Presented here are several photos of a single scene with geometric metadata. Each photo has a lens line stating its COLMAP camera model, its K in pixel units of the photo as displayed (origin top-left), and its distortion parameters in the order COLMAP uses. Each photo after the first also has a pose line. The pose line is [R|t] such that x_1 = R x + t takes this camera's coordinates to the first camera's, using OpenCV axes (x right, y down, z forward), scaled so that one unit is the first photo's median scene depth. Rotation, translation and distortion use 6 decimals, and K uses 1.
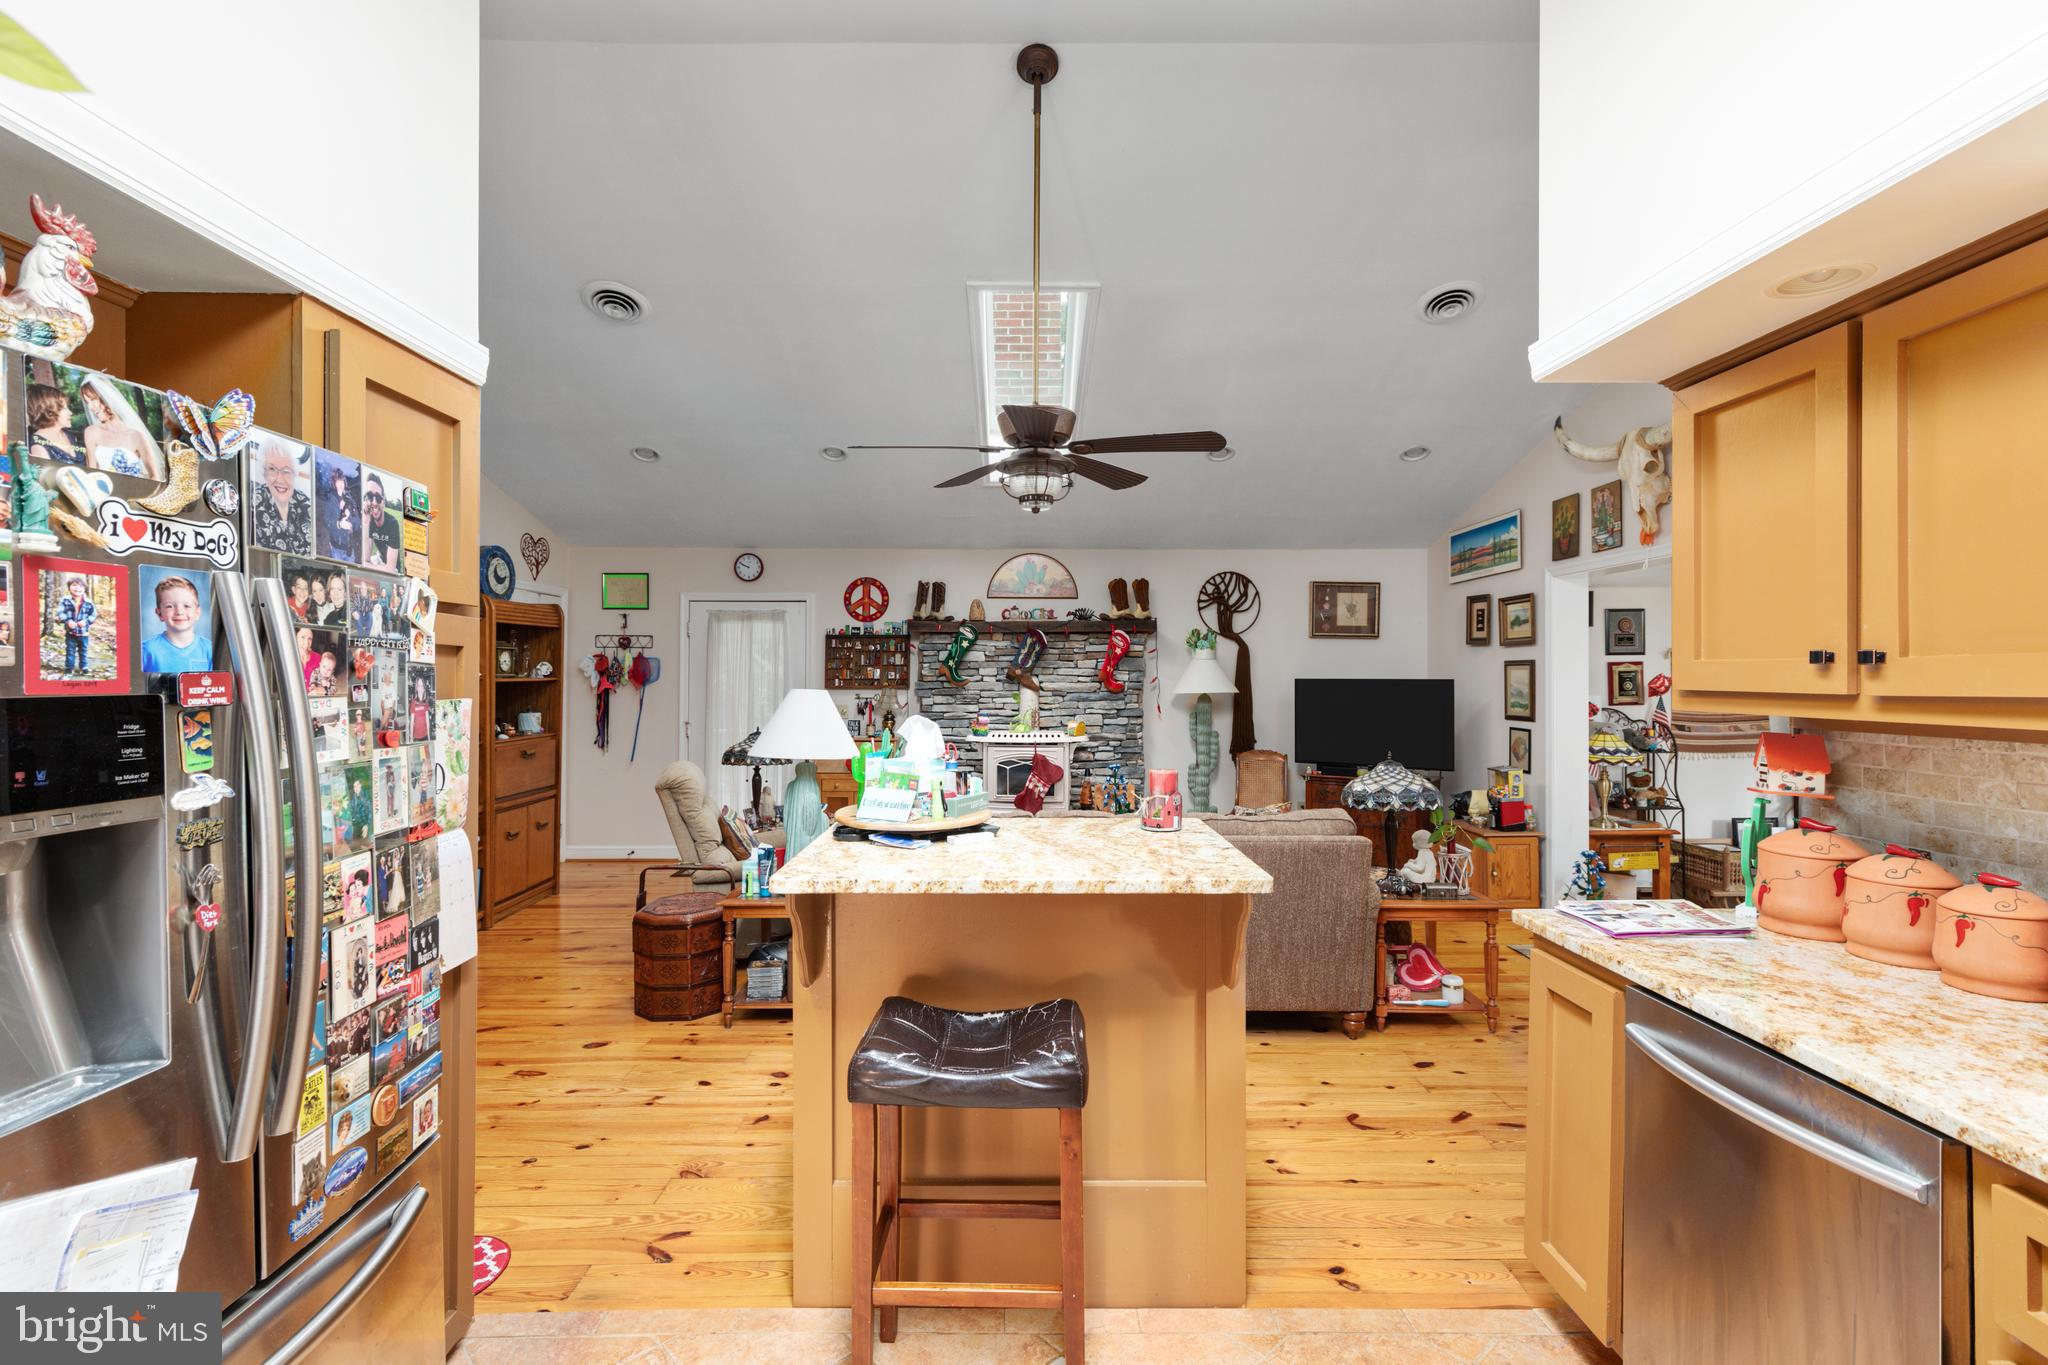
lens RADIAL K [[921.0, 0, 1020.5], [0, 921.0, 672.7], [0, 0, 1]] dist [0.007302, -0.000444]
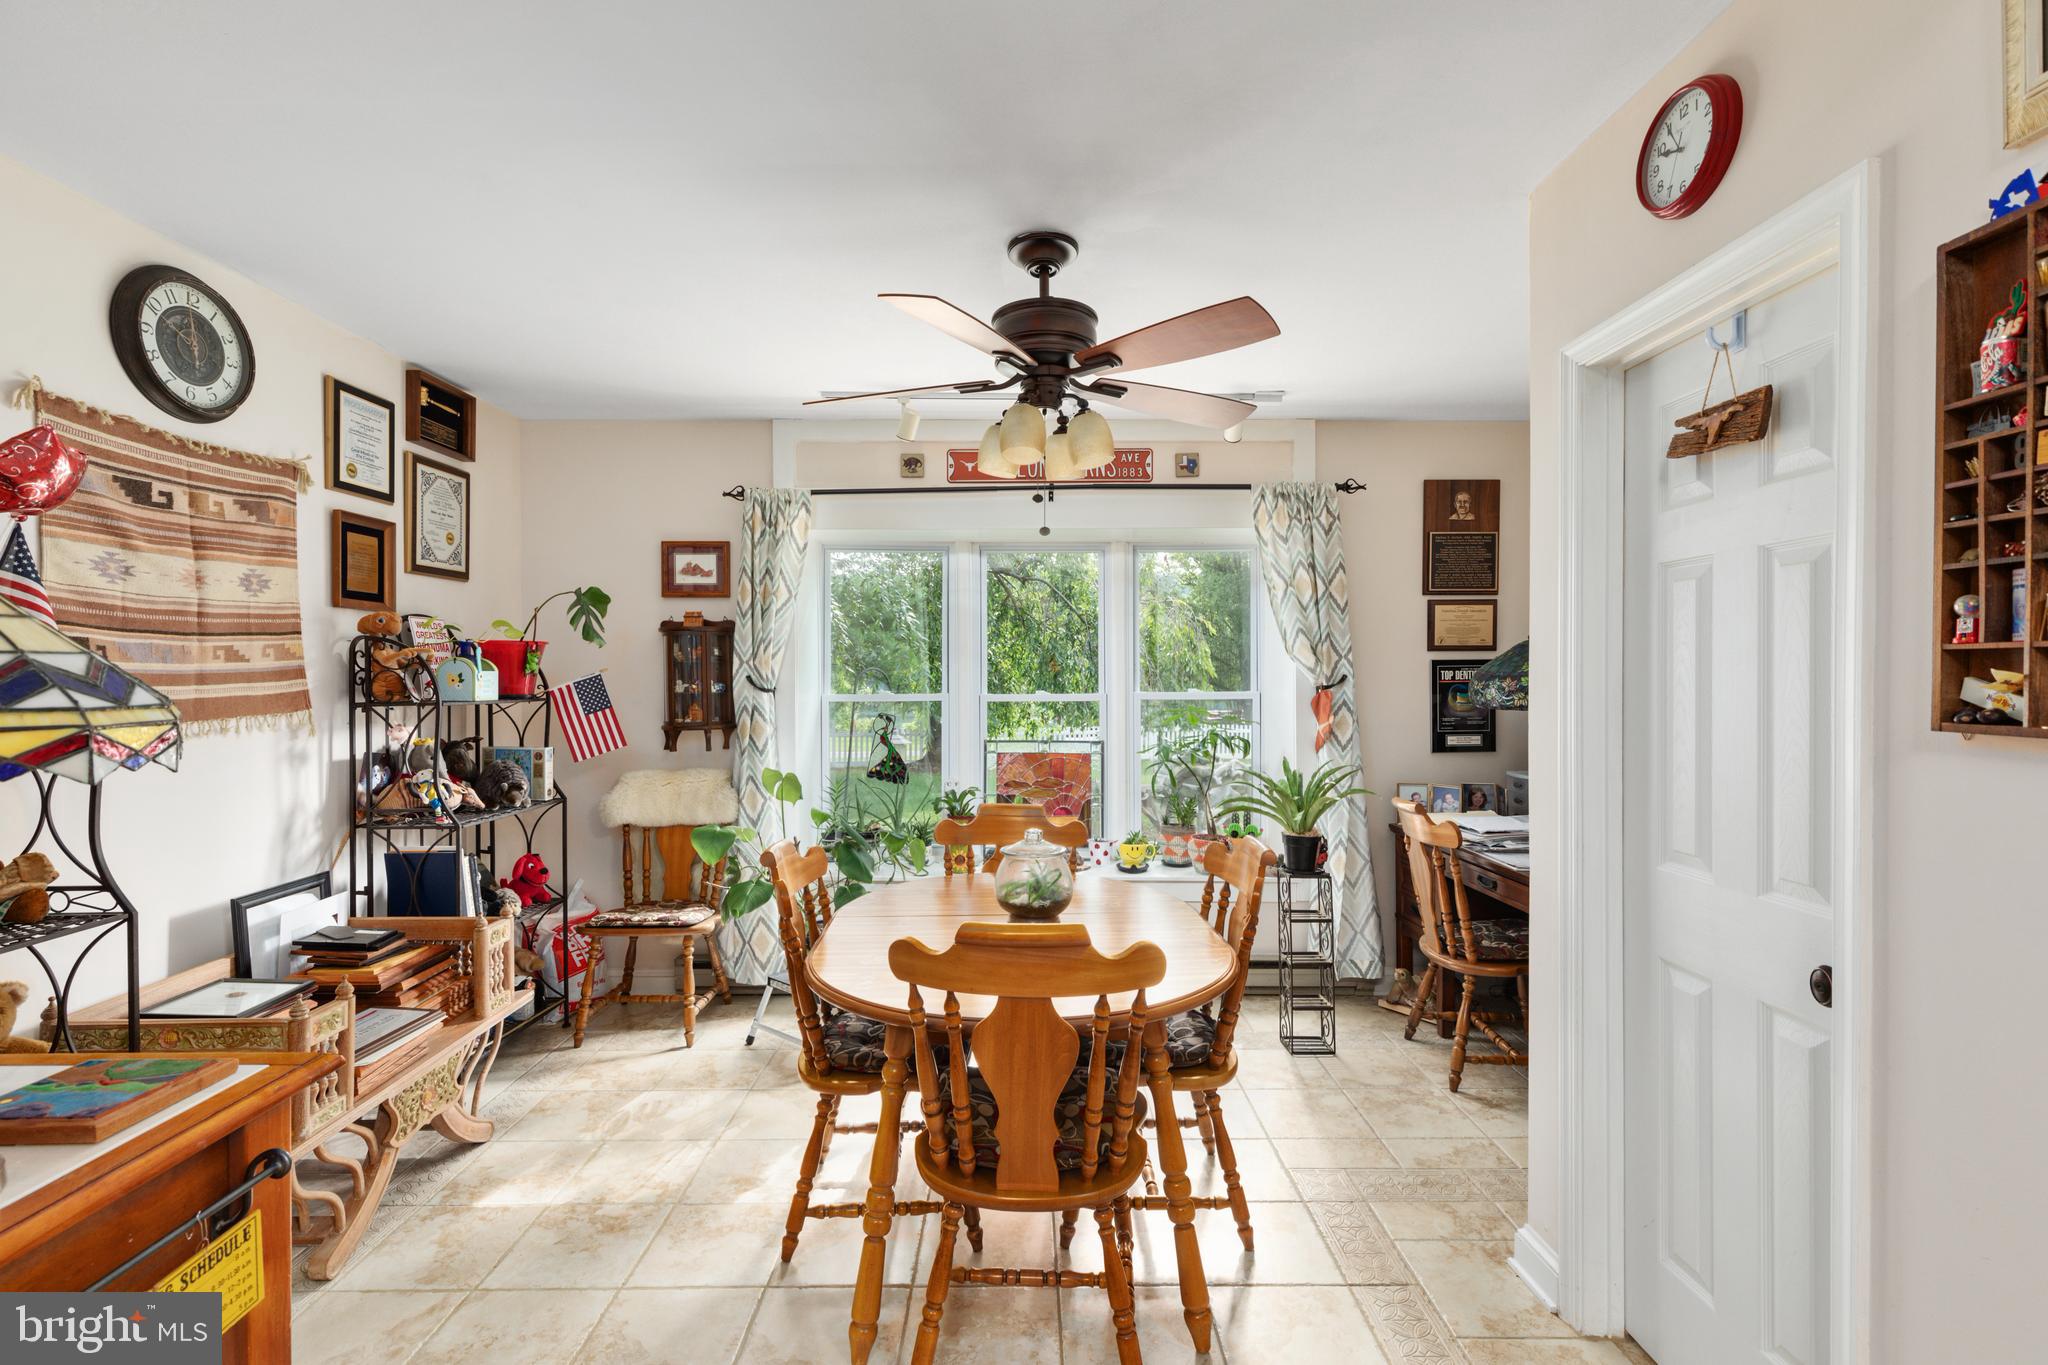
lens RADIAL K [[921.0, 0, 1030.1], [0, 921.0, 685.7], [0, 0, 1]] dist [0.007302, -0.000444]
pose [[0.002478, -0.009299, 0.999954, 0.406600], [-0.003648, 0.999950, 0.009308, 0.068570], [-0.999990, -0.003671, 0.002444, 0.682635]]
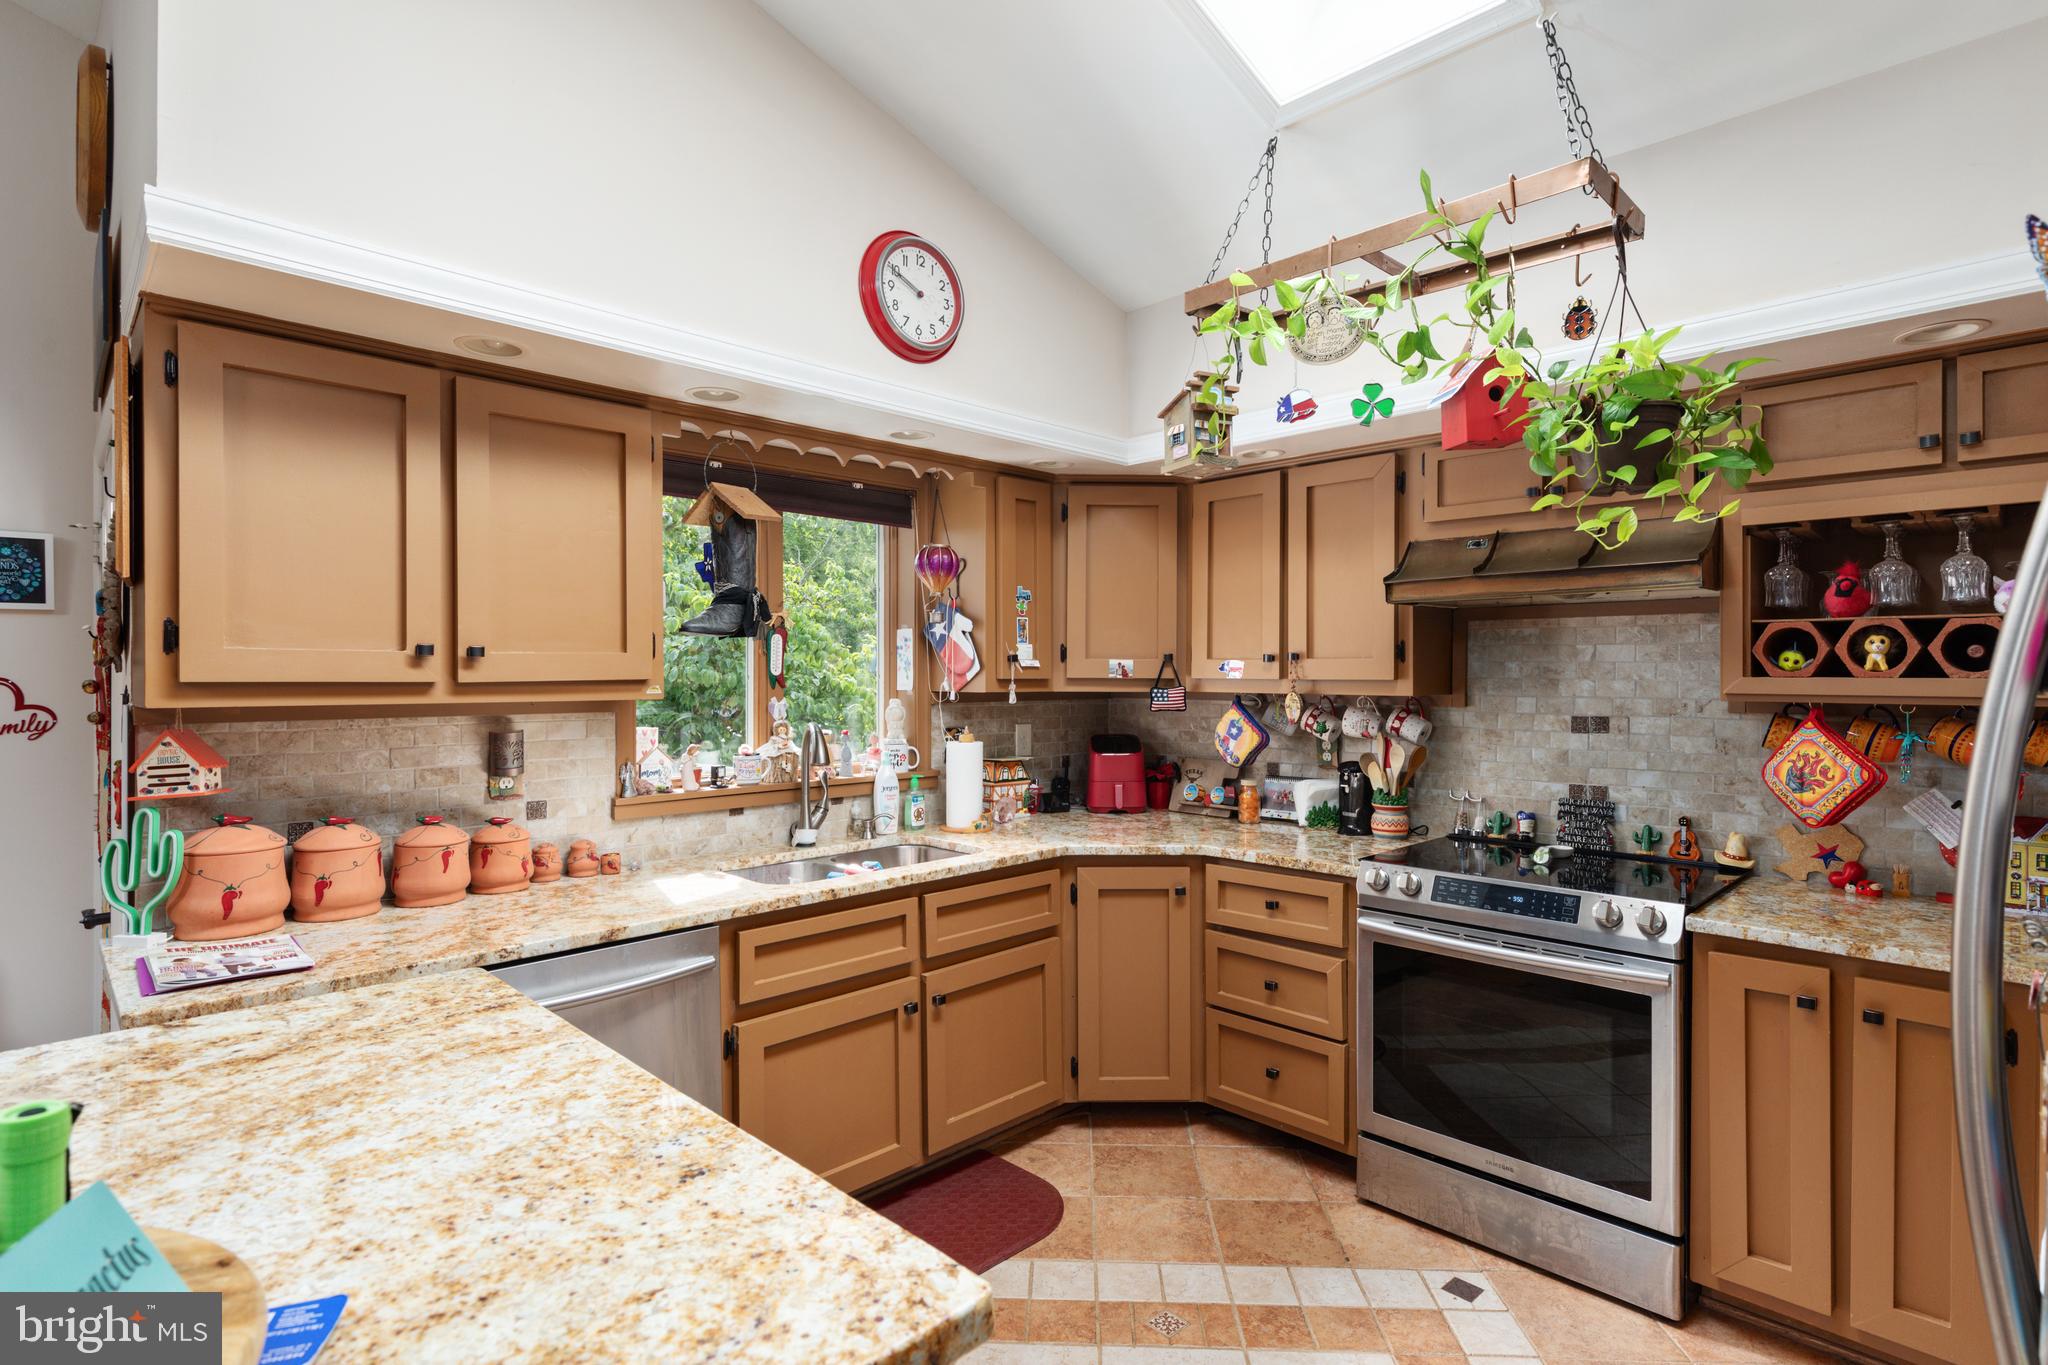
lens RADIAL K [[1004.7, 0, 1033.4], [0, 1004.7, 674.9], [0, 0, 1]] dist [-0.001751, -0.001301]
pose [[-0.693872, 0.000136, 0.720099, -0.135927], [-0.001431, 0.999998, -0.001567, 0.003631], [-0.720097, -0.002118, -0.693870, 0.316031]]
